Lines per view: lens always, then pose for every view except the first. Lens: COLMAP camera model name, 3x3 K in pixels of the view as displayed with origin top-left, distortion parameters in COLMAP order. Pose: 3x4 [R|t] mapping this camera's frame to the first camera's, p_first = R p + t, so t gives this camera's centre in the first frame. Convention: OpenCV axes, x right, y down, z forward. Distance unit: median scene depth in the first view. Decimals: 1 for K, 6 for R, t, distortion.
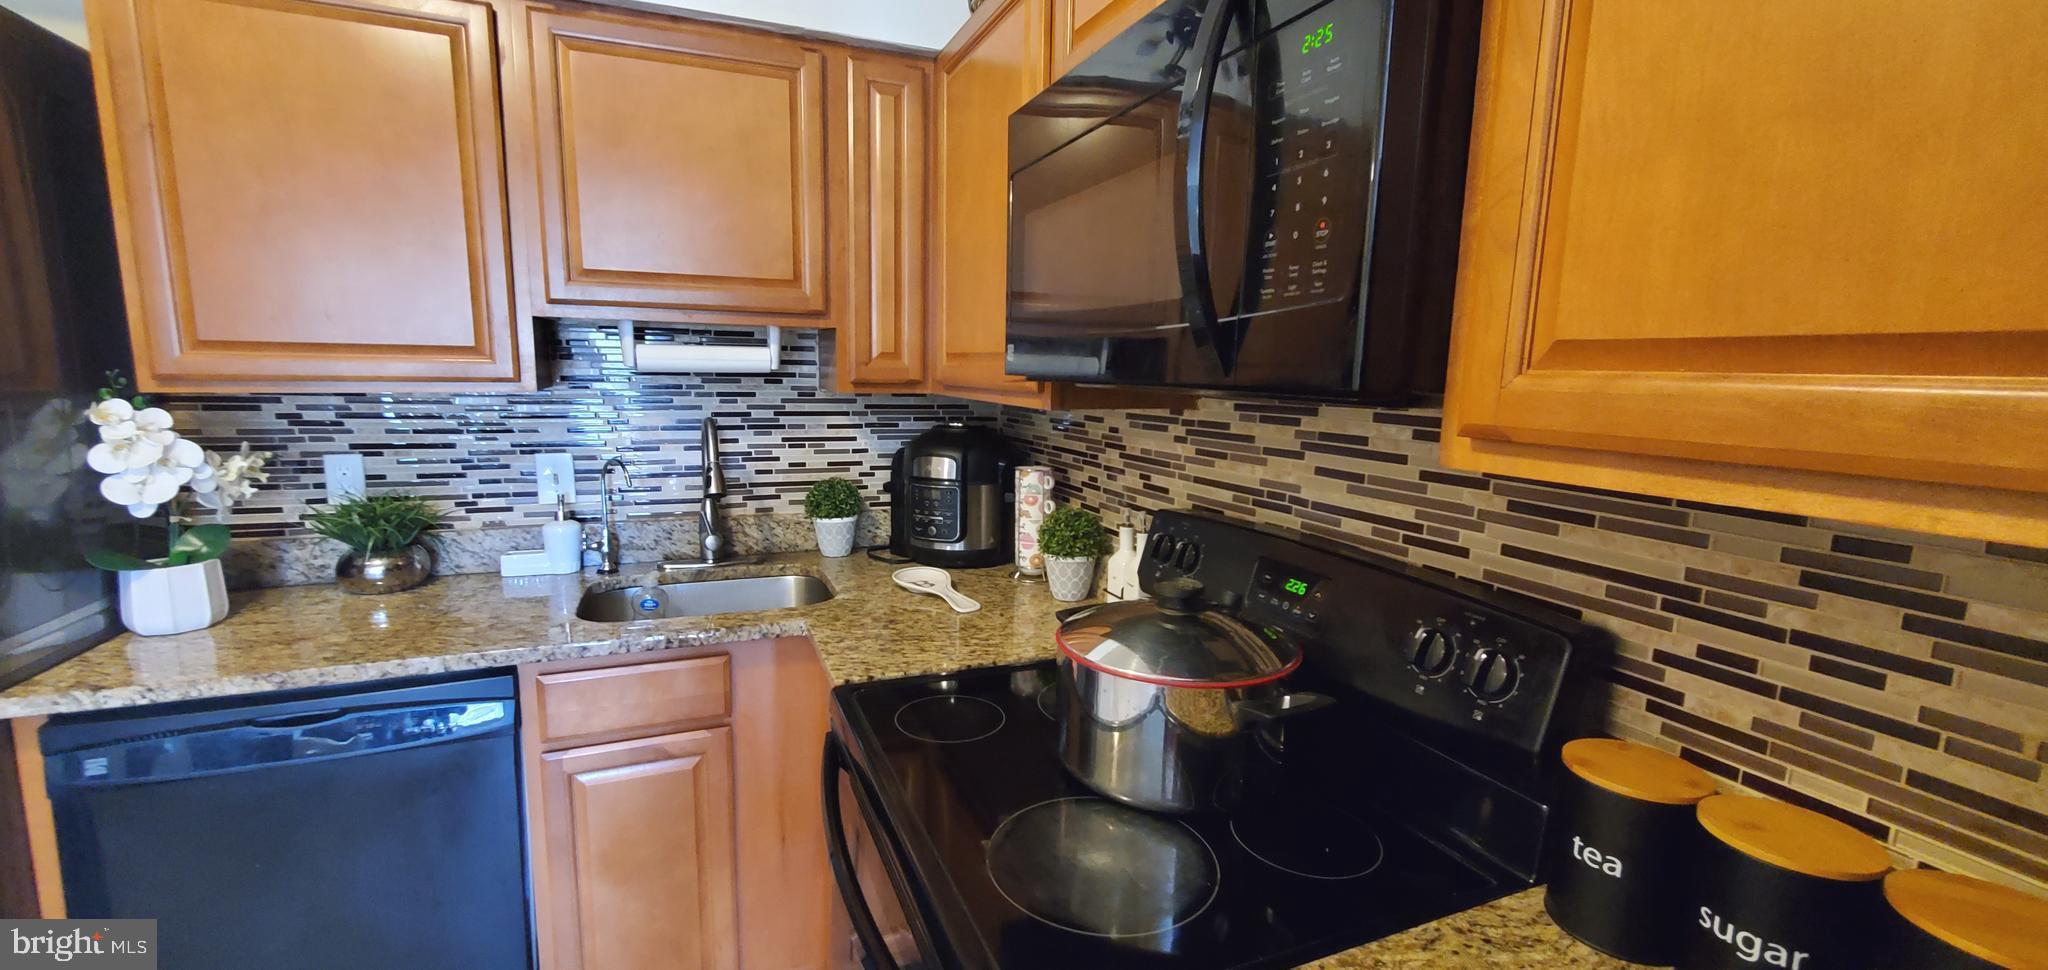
lens RADIAL K [[819.6, 0, 1015.4], [0, 819.6, 492.1], [0, 0, 1]] dist [0.000033, 0.000042]
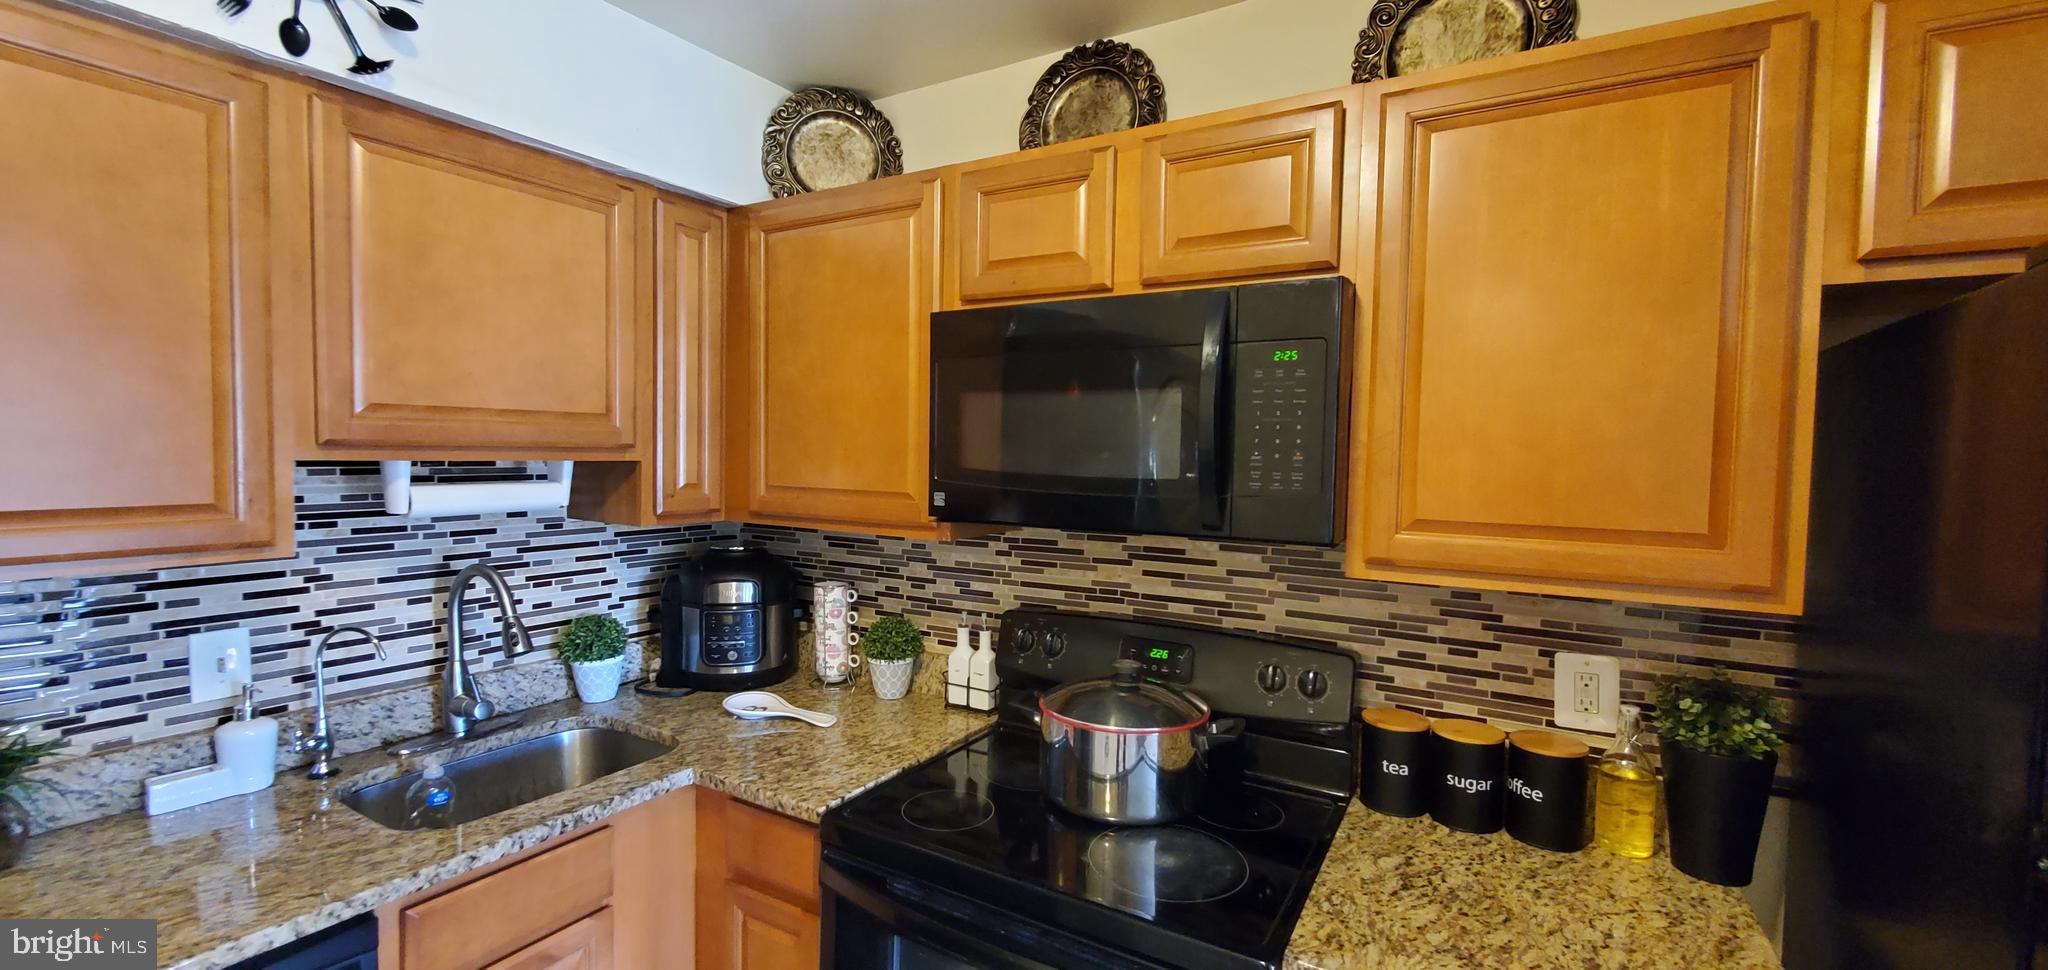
lens RADIAL K [[819.6, 0, 1015.4], [0, 819.6, 492.1], [0, 0, 1]] dist [0.000033, 0.000042]
pose [[0.801419, -0.035961, 0.597021, -0.458116], [0.089282, 0.994200, -0.059965, -0.067871], [-0.591402, 0.101361, 0.799981, -0.036301]]
